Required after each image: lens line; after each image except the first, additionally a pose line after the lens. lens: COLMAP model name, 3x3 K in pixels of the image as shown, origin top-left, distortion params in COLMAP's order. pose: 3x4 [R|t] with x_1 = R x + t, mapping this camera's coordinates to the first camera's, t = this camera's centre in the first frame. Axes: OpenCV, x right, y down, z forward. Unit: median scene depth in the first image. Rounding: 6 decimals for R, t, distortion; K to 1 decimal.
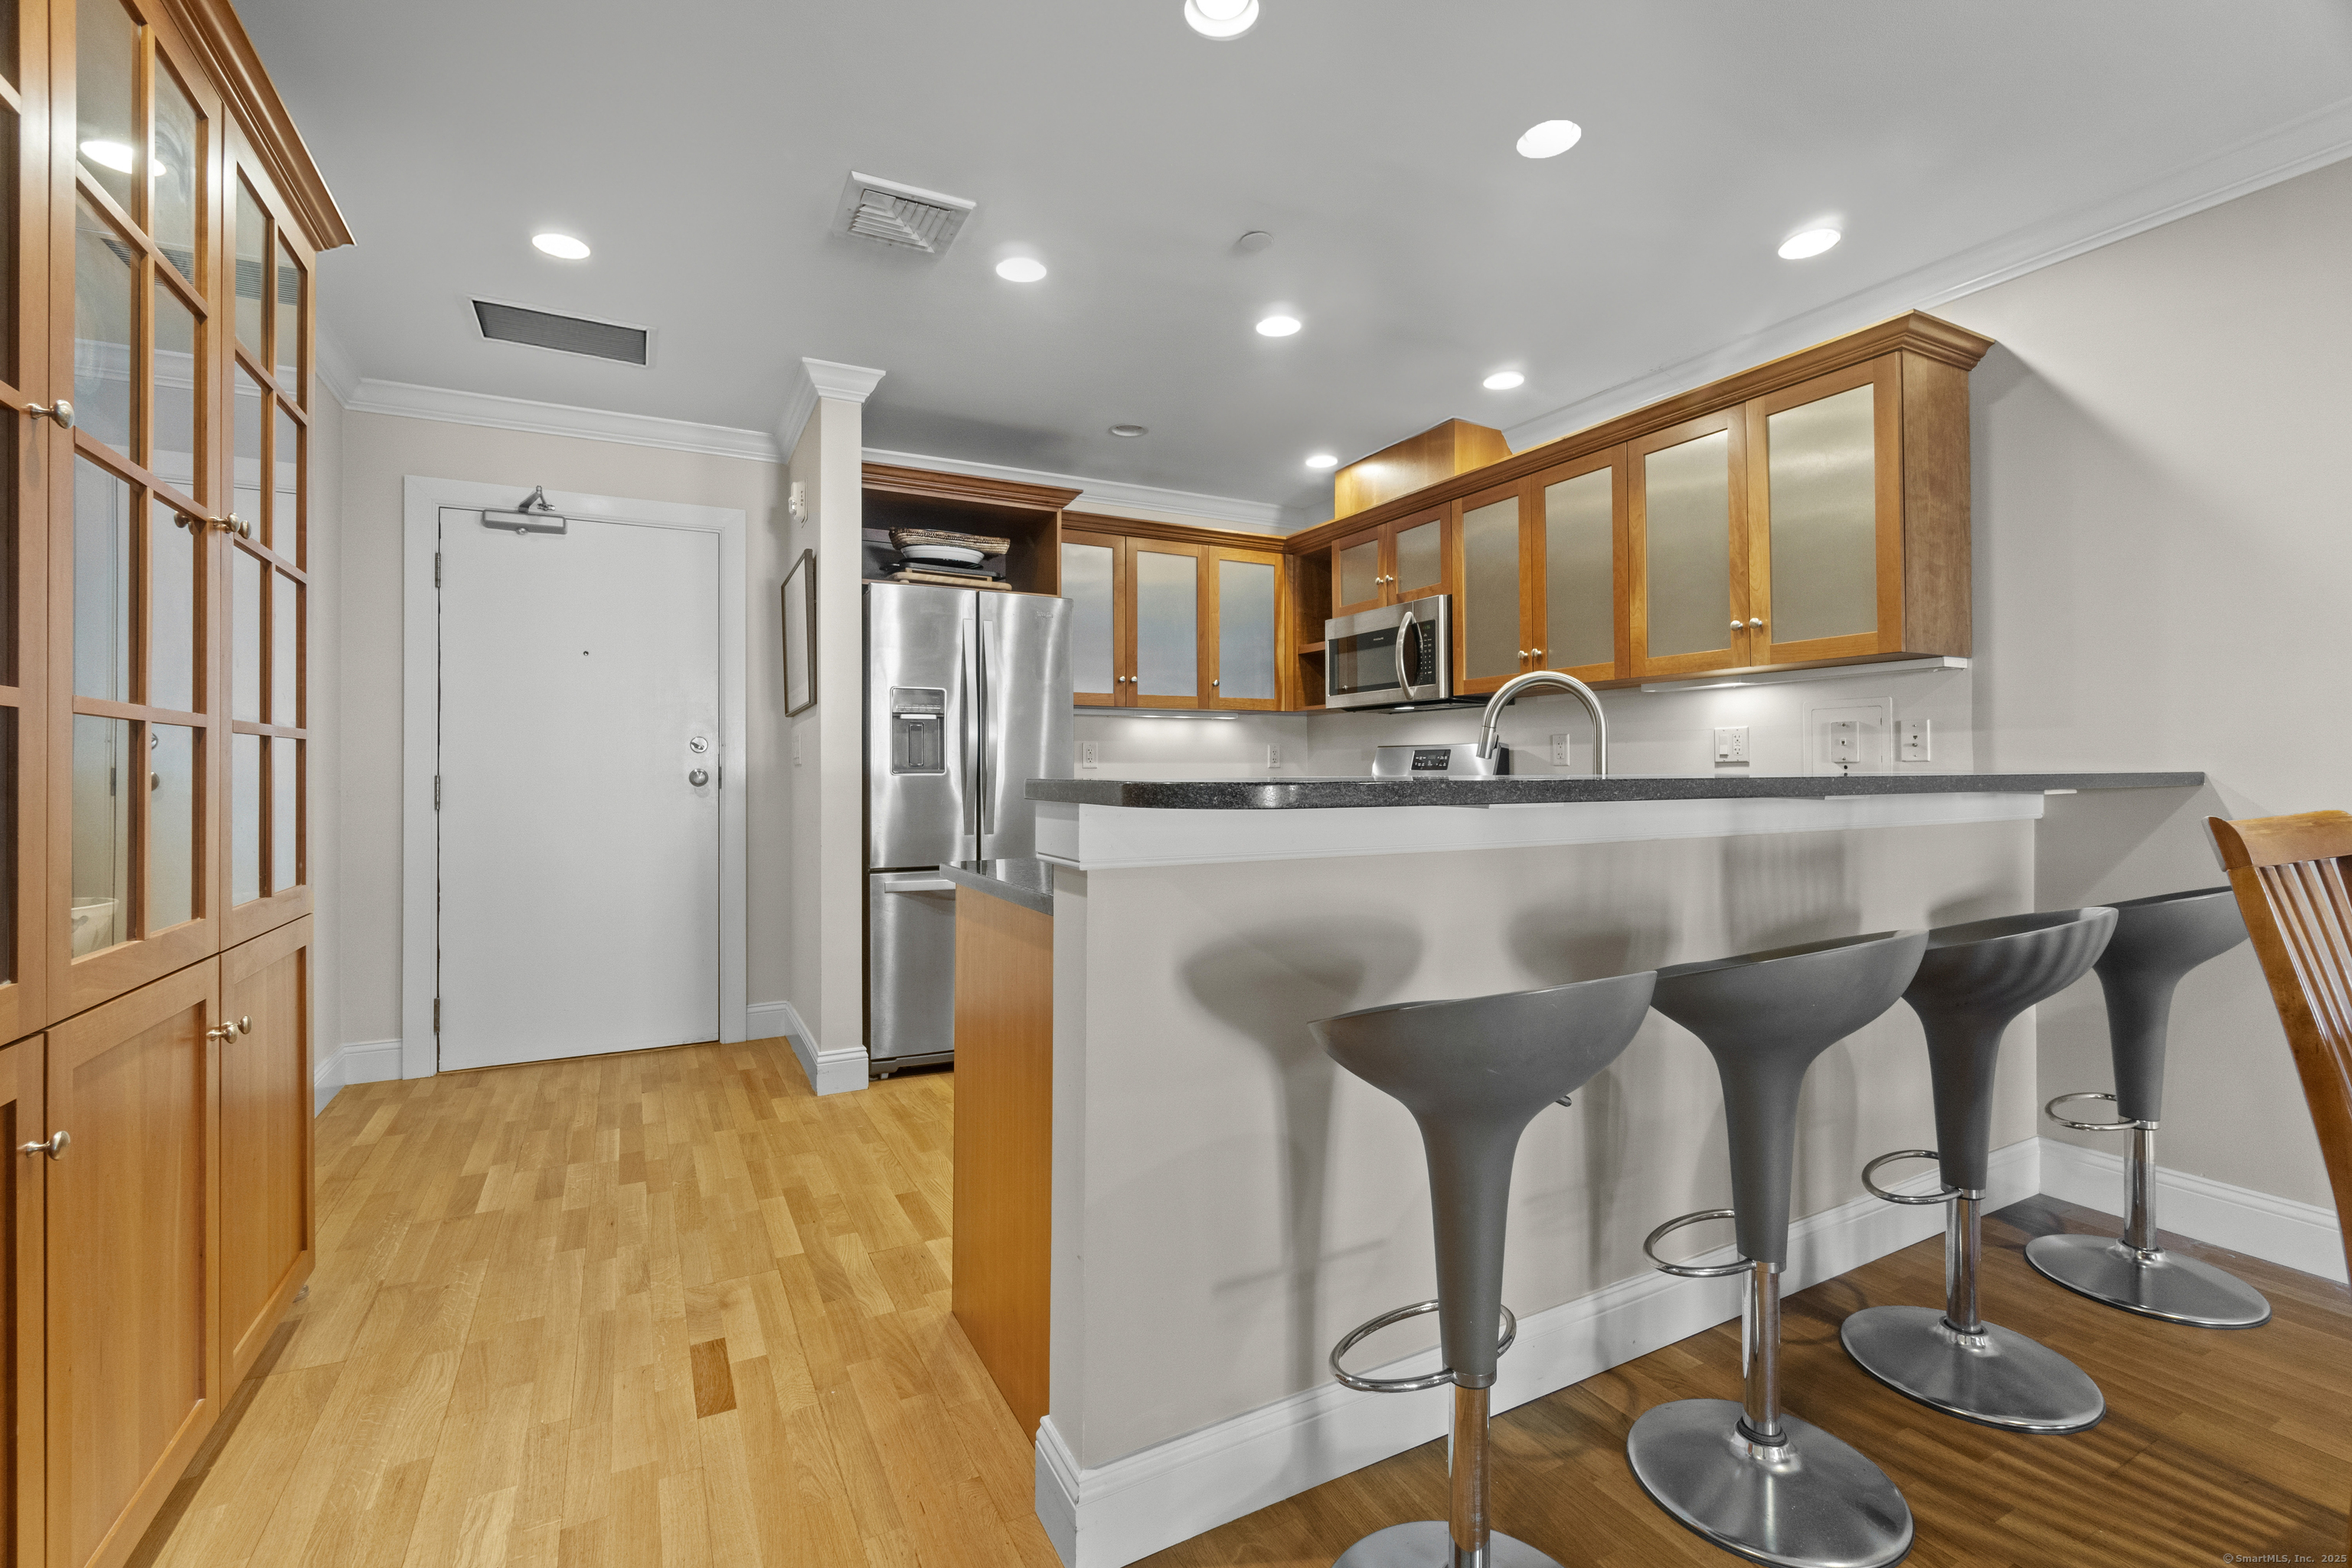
lens RADIAL K [[1017.7, 0, 1157.9], [0, 1017.7, 762.6], [0, 0, 1]] dist [-0.002507, 0.000239]
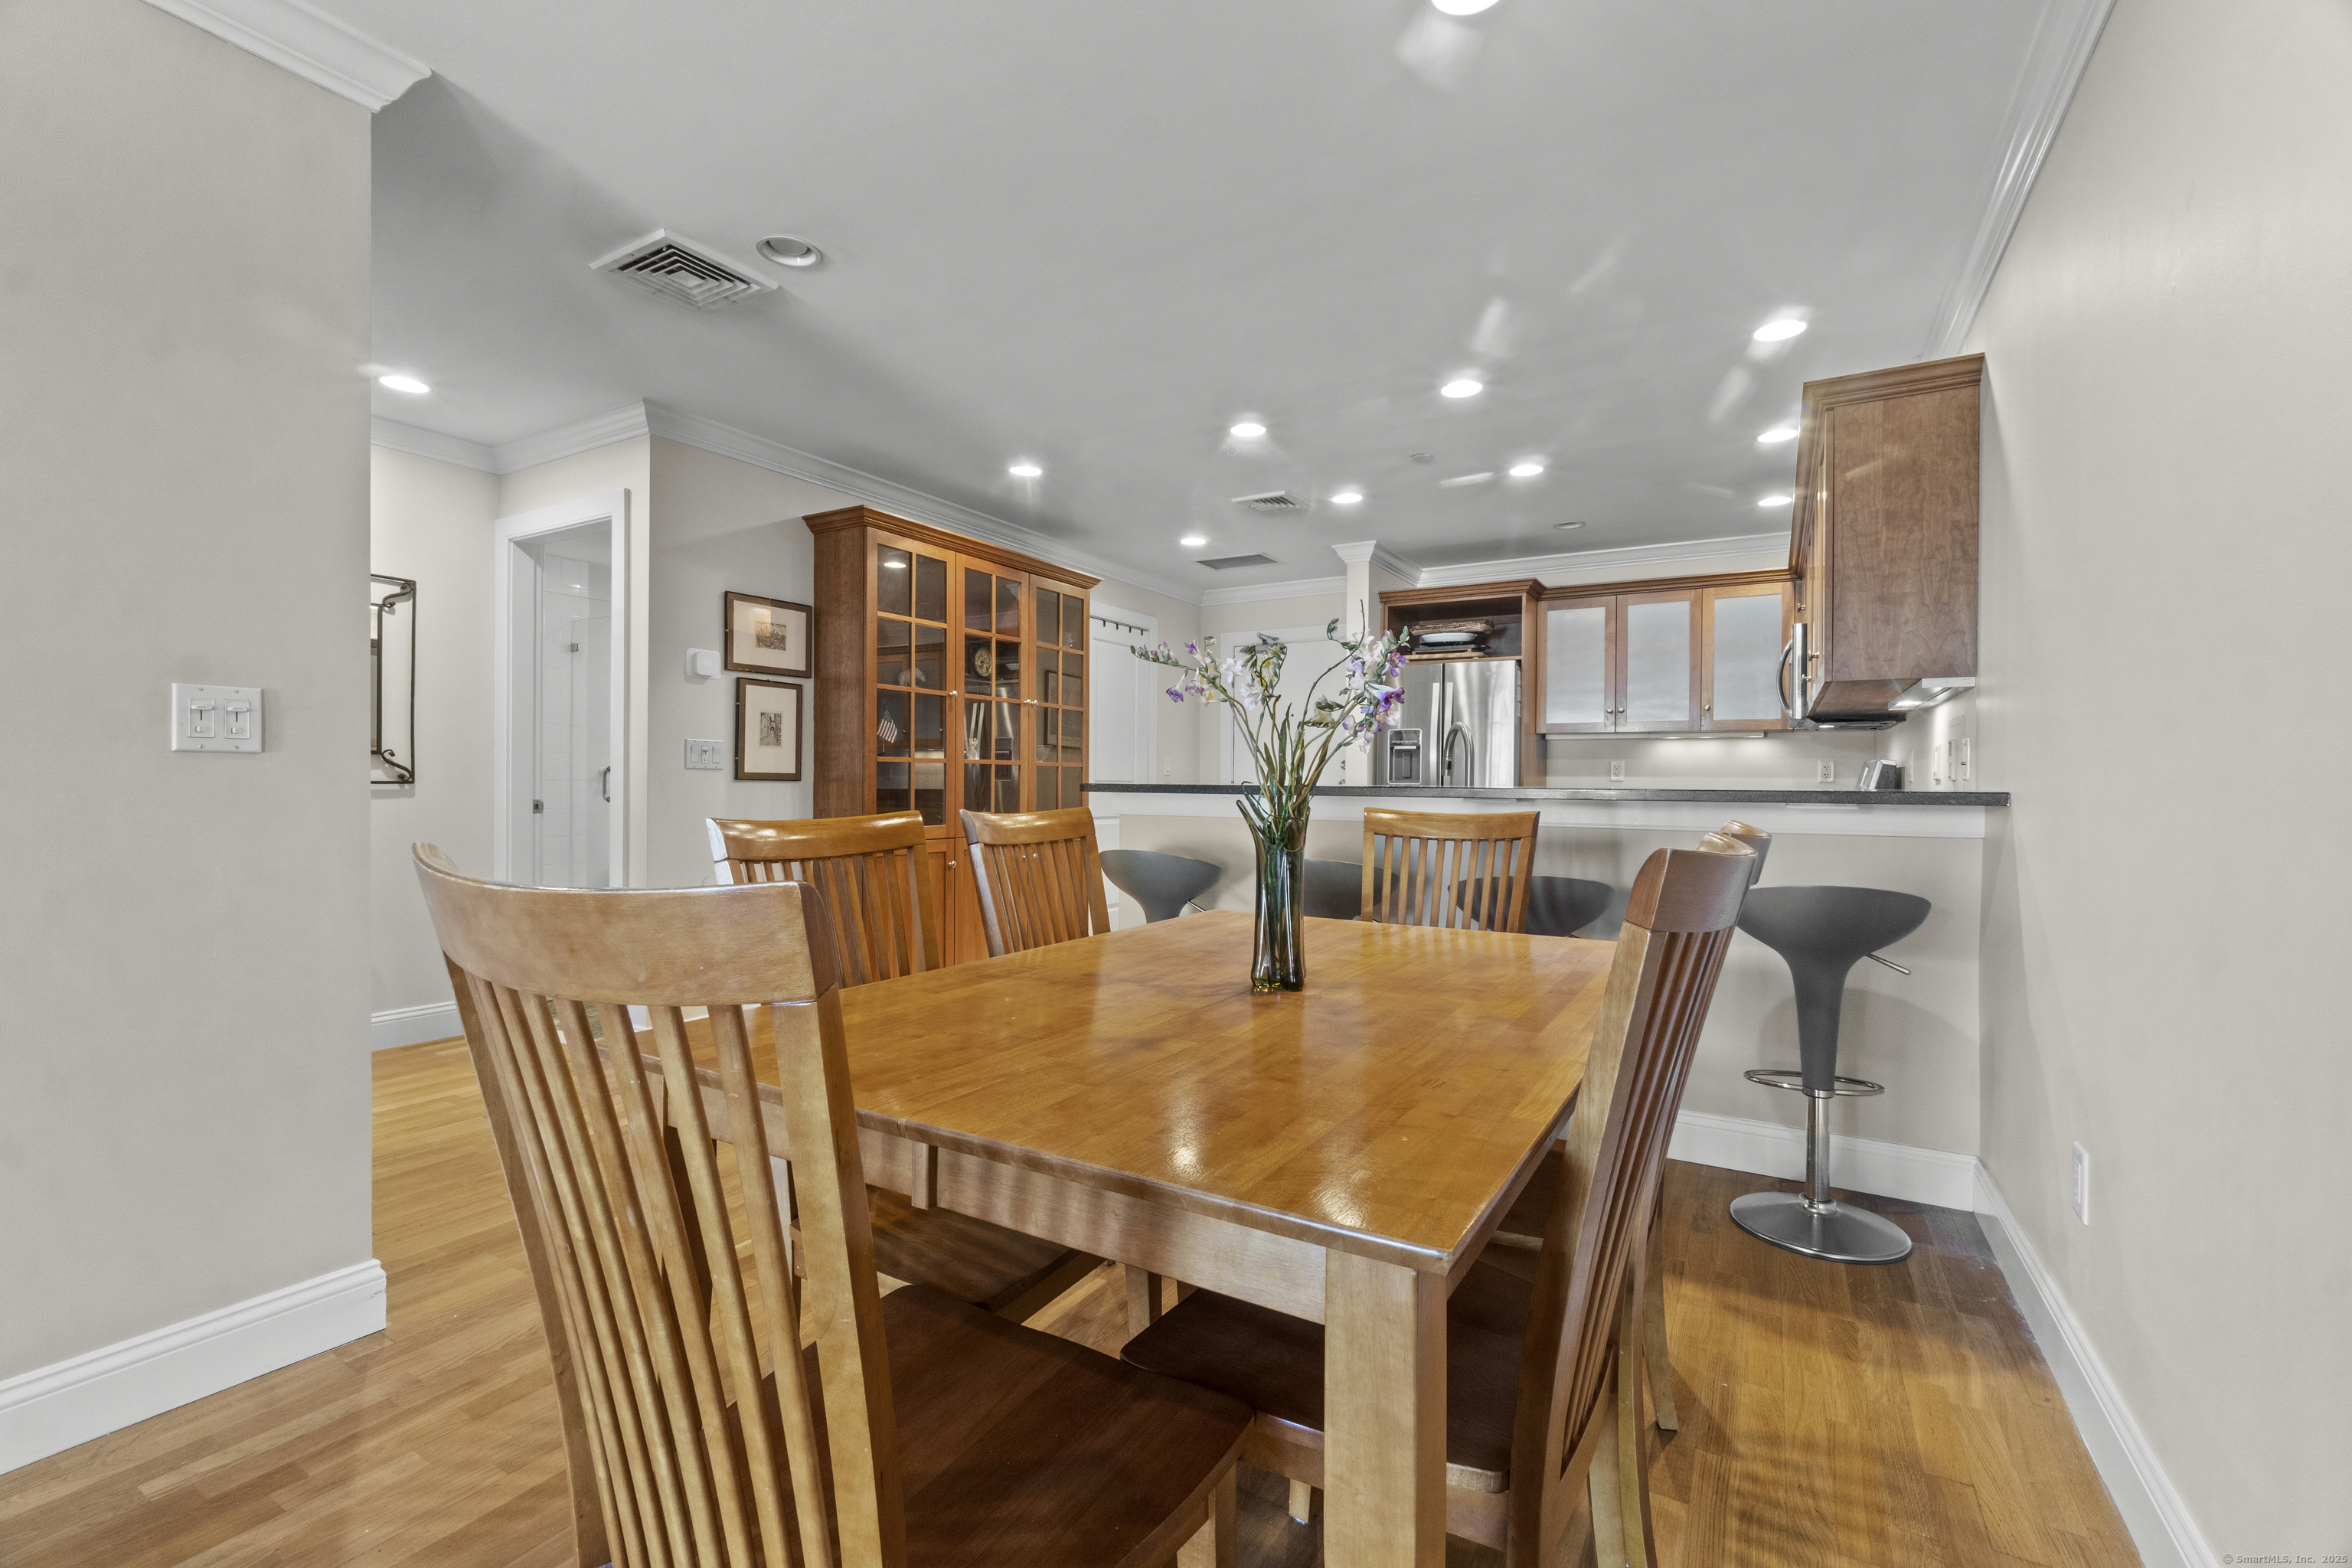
lens RADIAL K [[1017.7, 0, 1154.1], [0, 1017.7, 782.5], [0, 0, 1]] dist [-0.002507, 0.000239]
pose [[0.506335, 0.010311, -0.862275, 0.952731], [-0.002912, 0.999943, 0.010247, -0.005497], [0.862332, -0.002678, 0.506337, -0.149716]]
